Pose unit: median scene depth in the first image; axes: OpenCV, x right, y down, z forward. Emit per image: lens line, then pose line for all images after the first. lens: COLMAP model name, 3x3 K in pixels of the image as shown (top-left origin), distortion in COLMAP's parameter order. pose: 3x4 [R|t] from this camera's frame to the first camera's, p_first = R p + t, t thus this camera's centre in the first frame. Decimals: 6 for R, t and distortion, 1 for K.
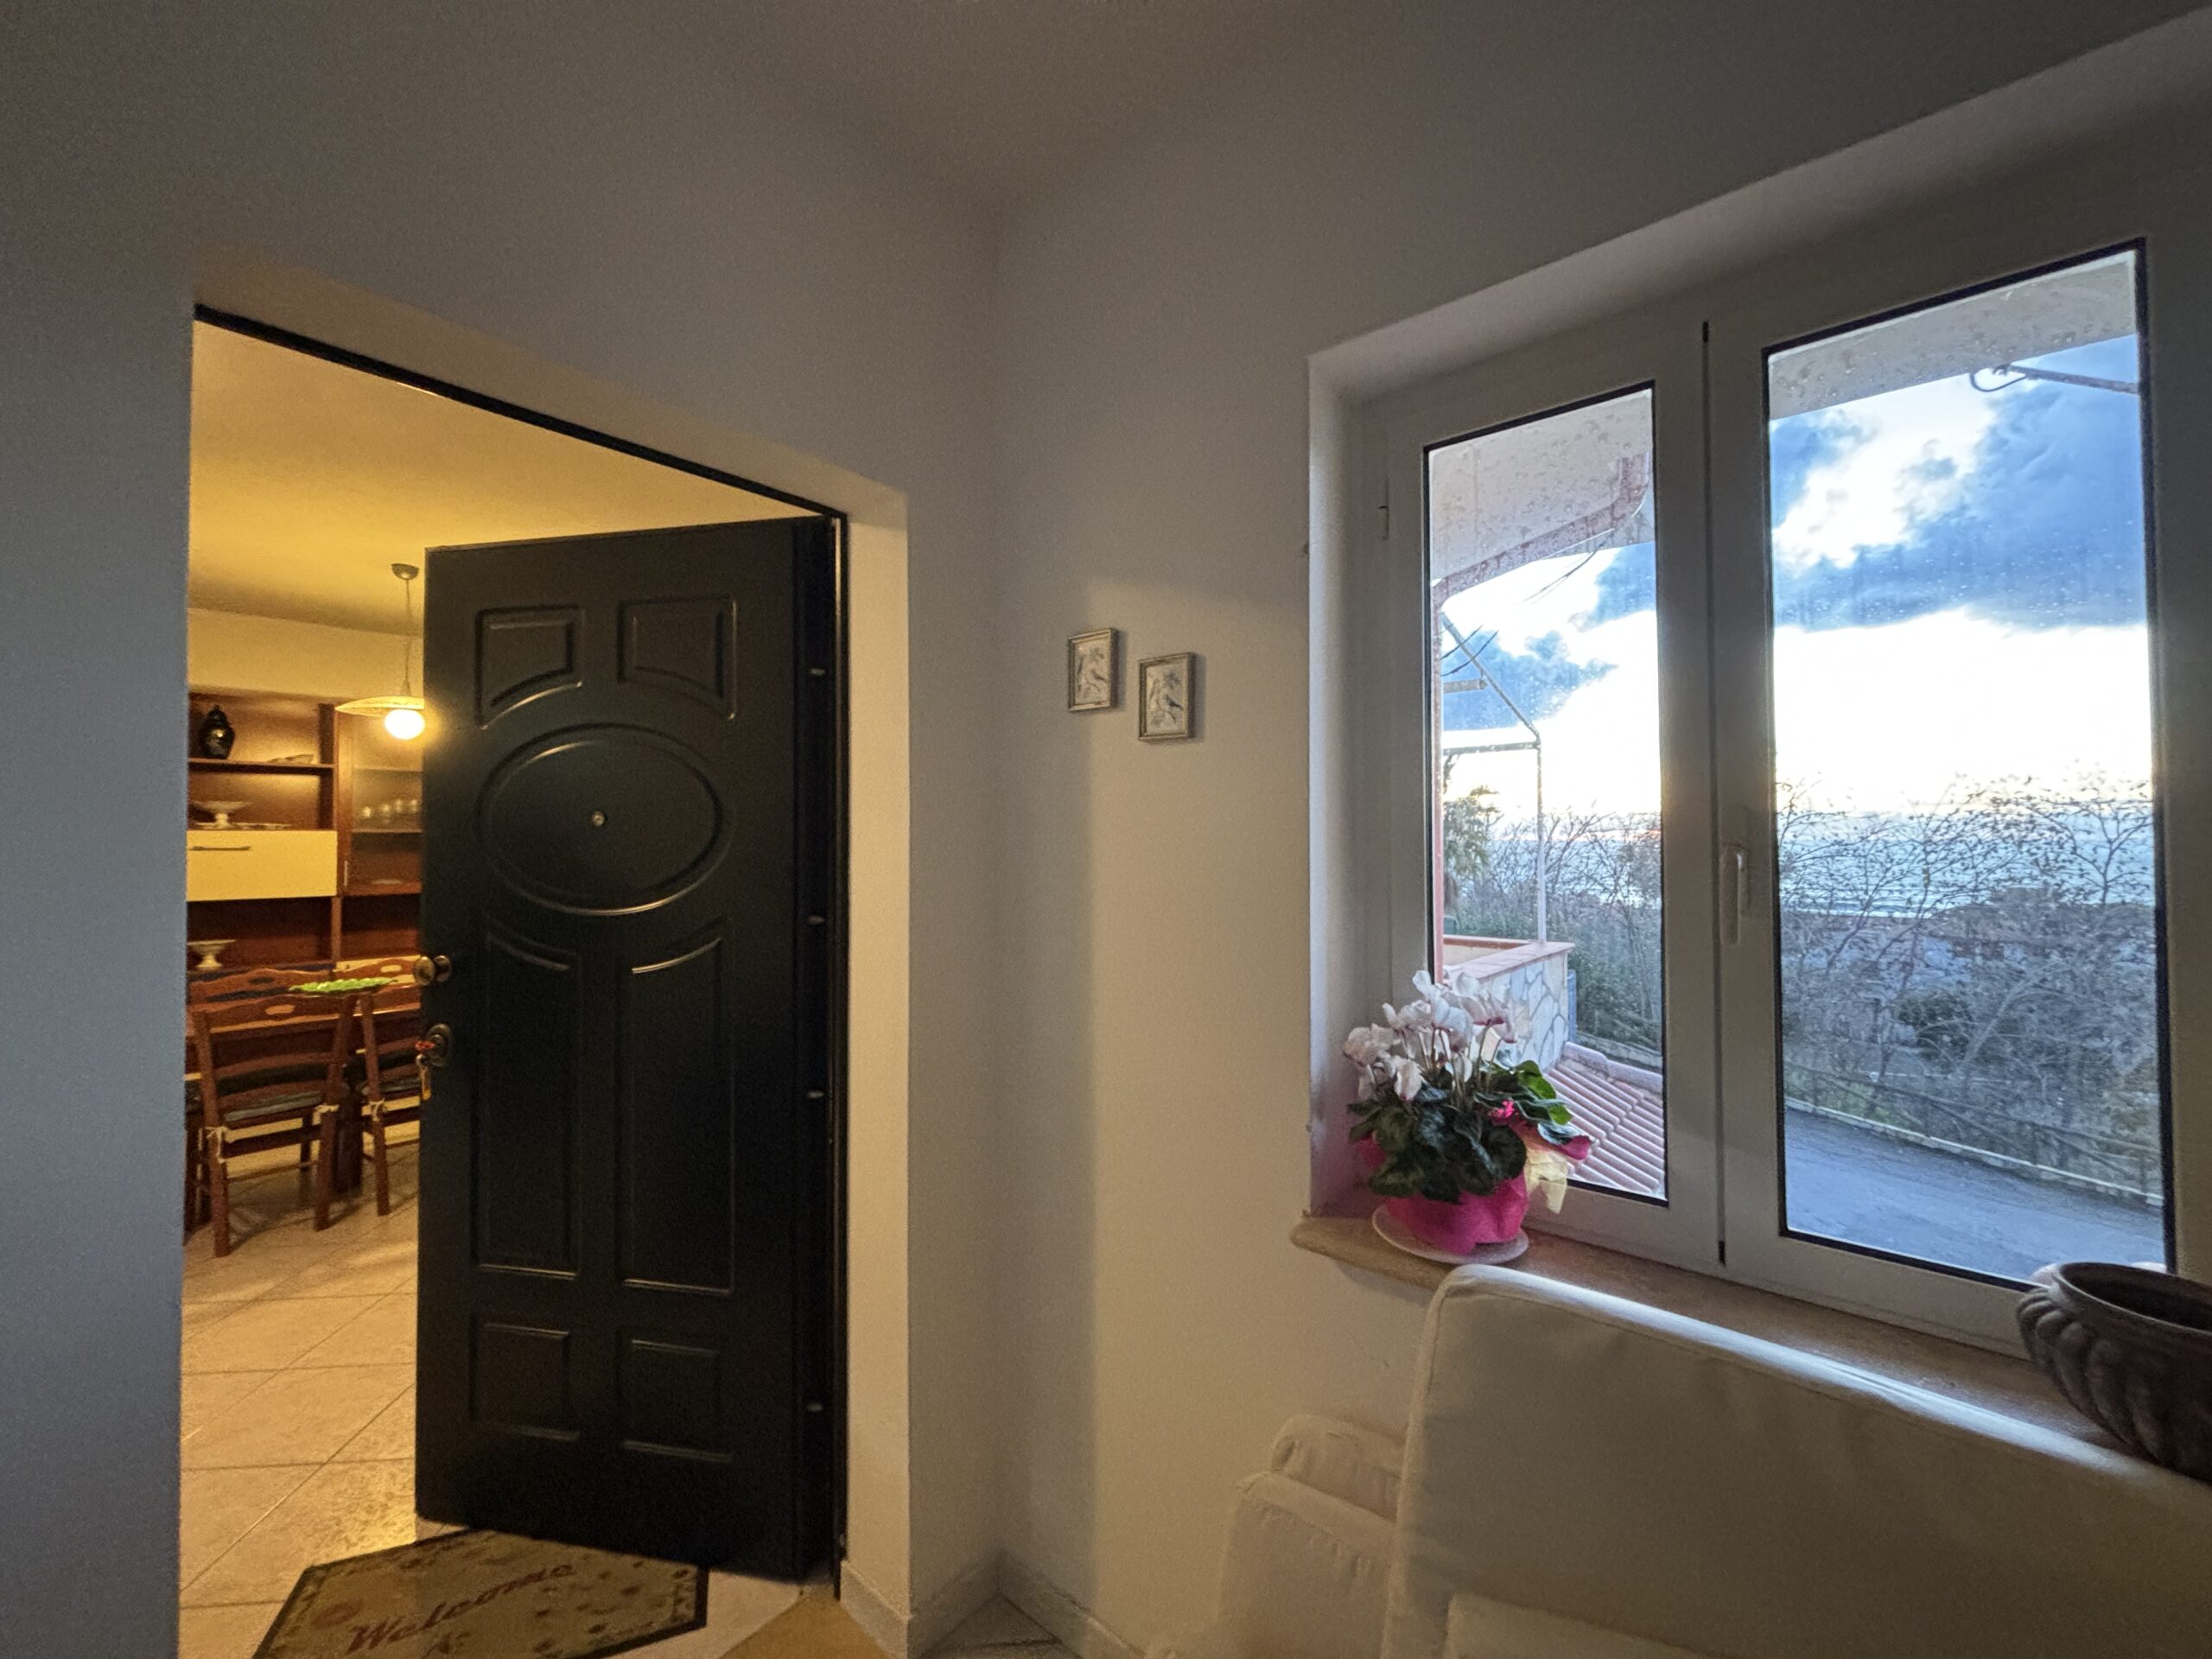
lens RADIAL K [[898.7, 0, 1106.0], [0, 898.7, 829.5], [0, 0, 1]] dist [0.001464, -0.000217]
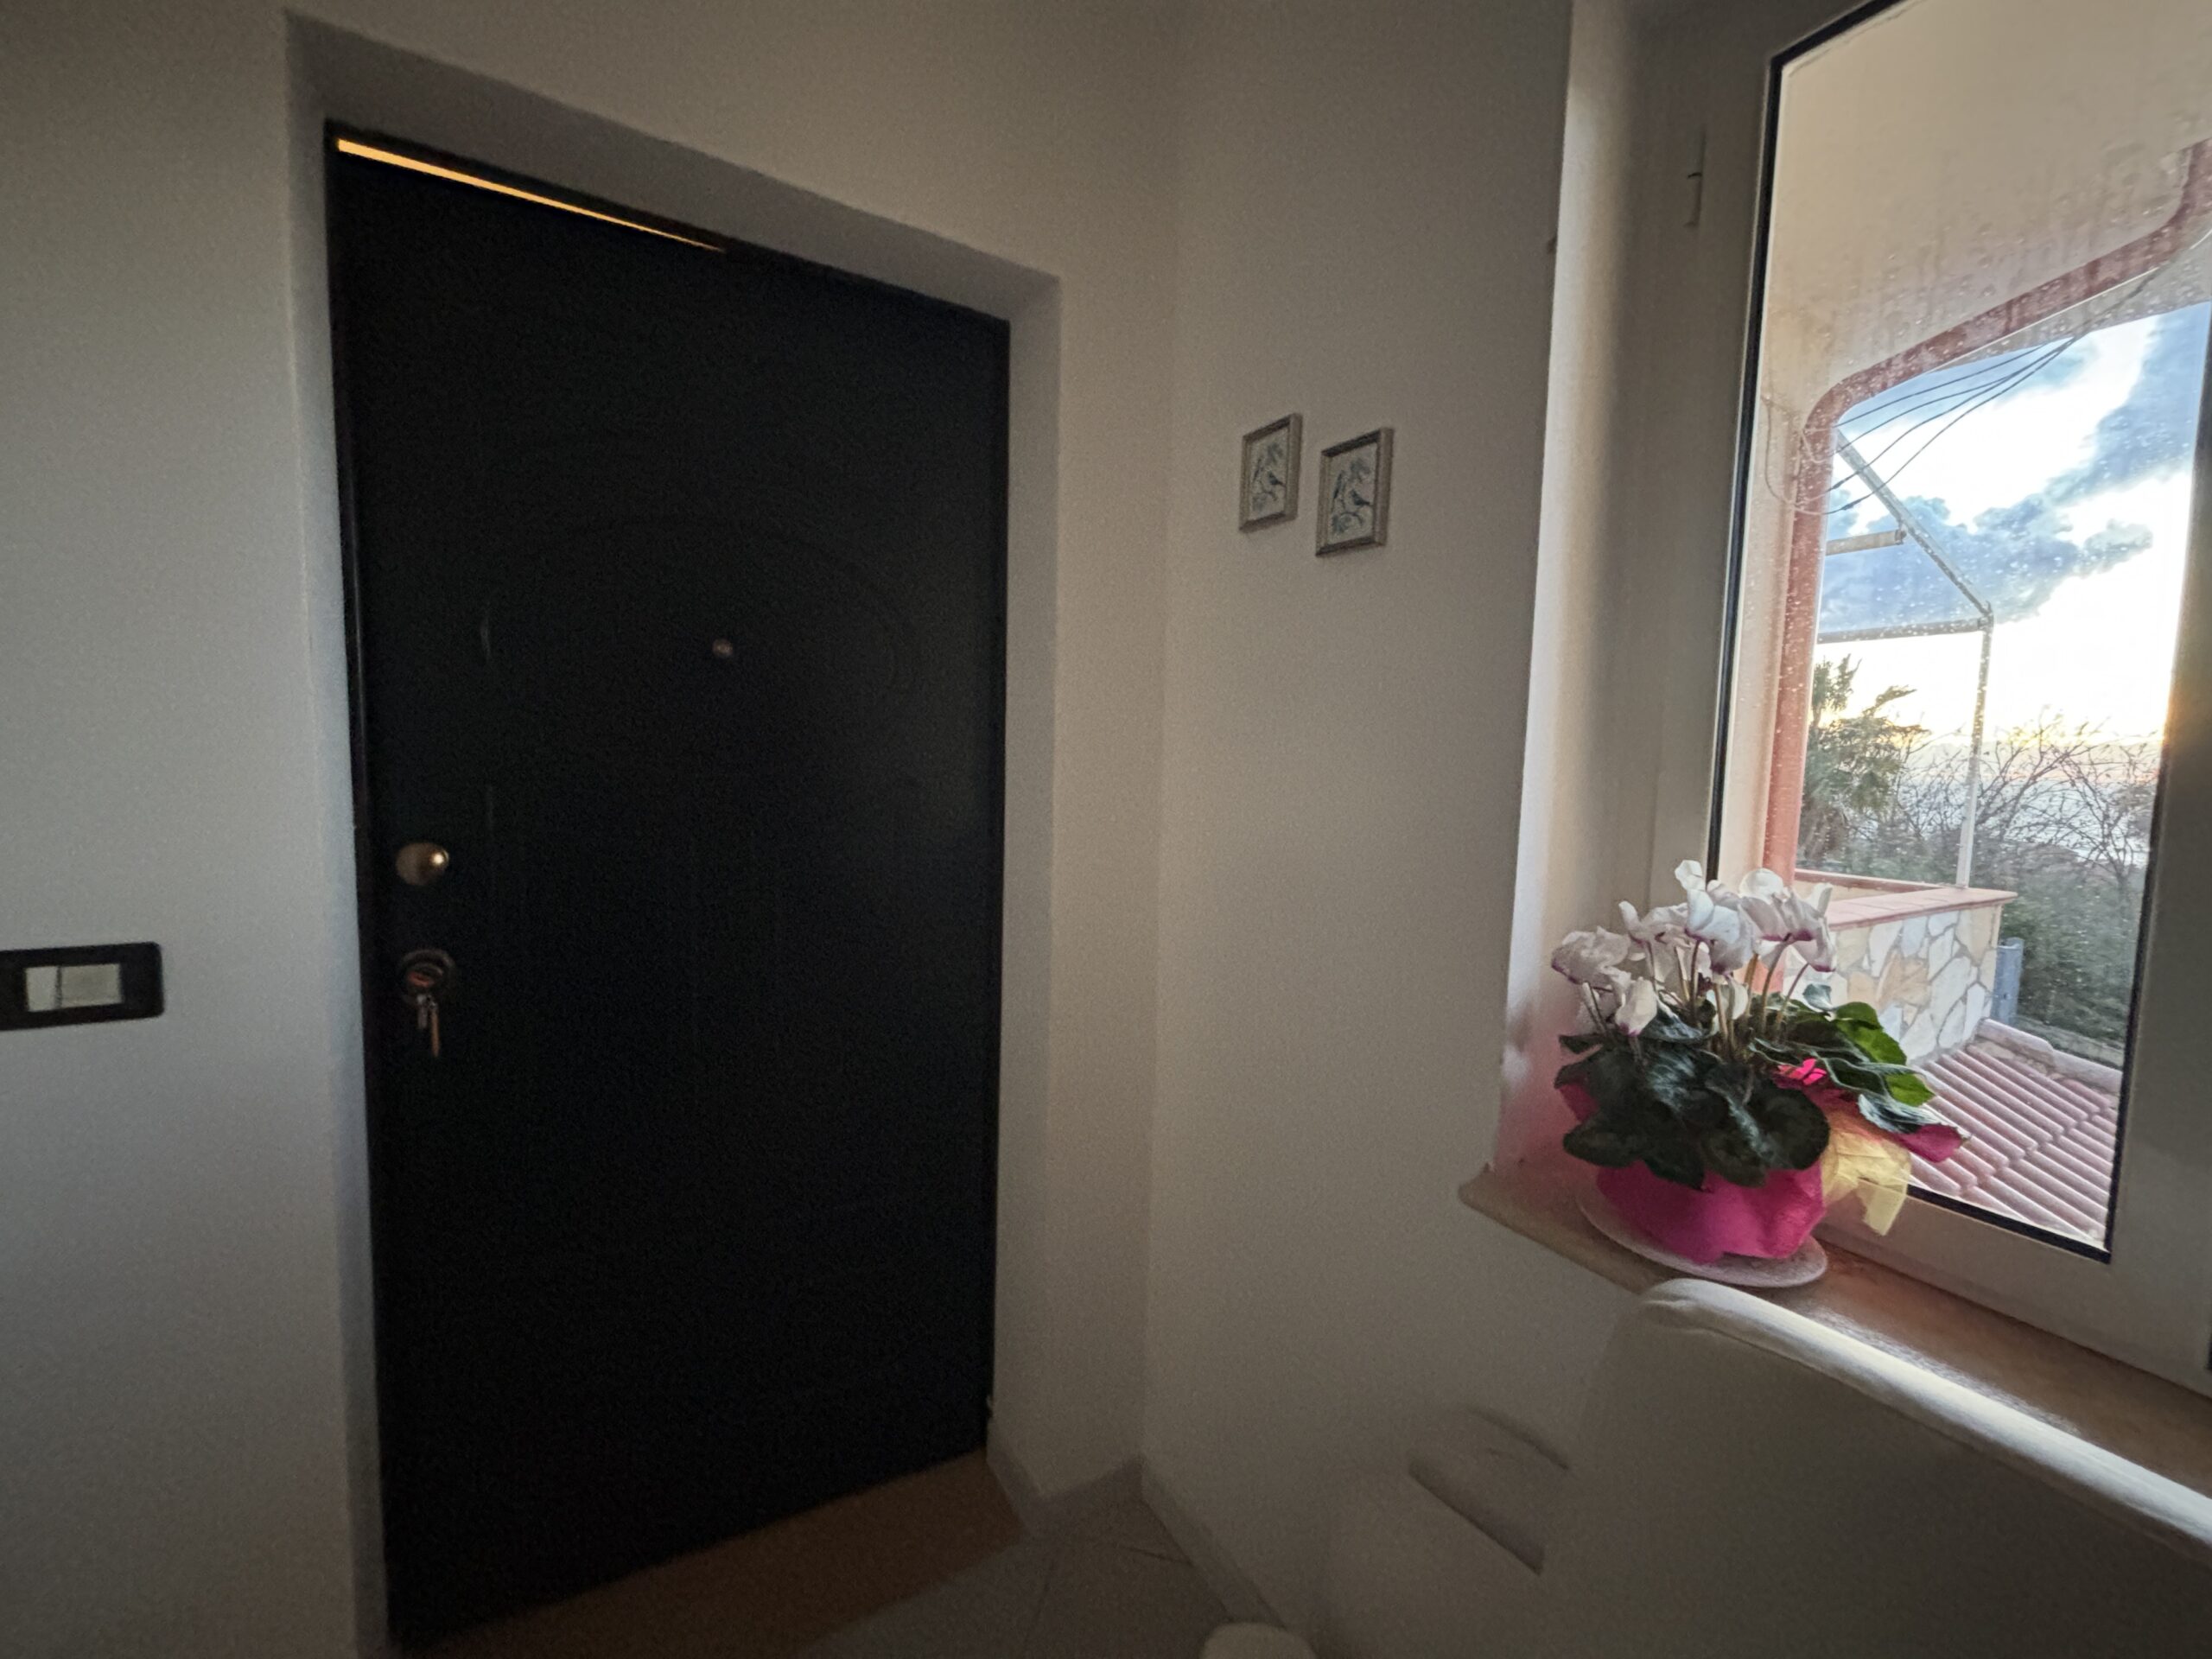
lens RADIAL K [[893.8, 0, 1106.5], [0, 893.8, 825.4], [0, 0, 1]] dist [0.007372, -0.000418]
pose [[0.947003, 0.053961, -0.316659, 0.155469], [-0.025427, 0.995289, 0.093562, 0.083129], [0.320216, -0.080552, 0.943914, 0.221925]]
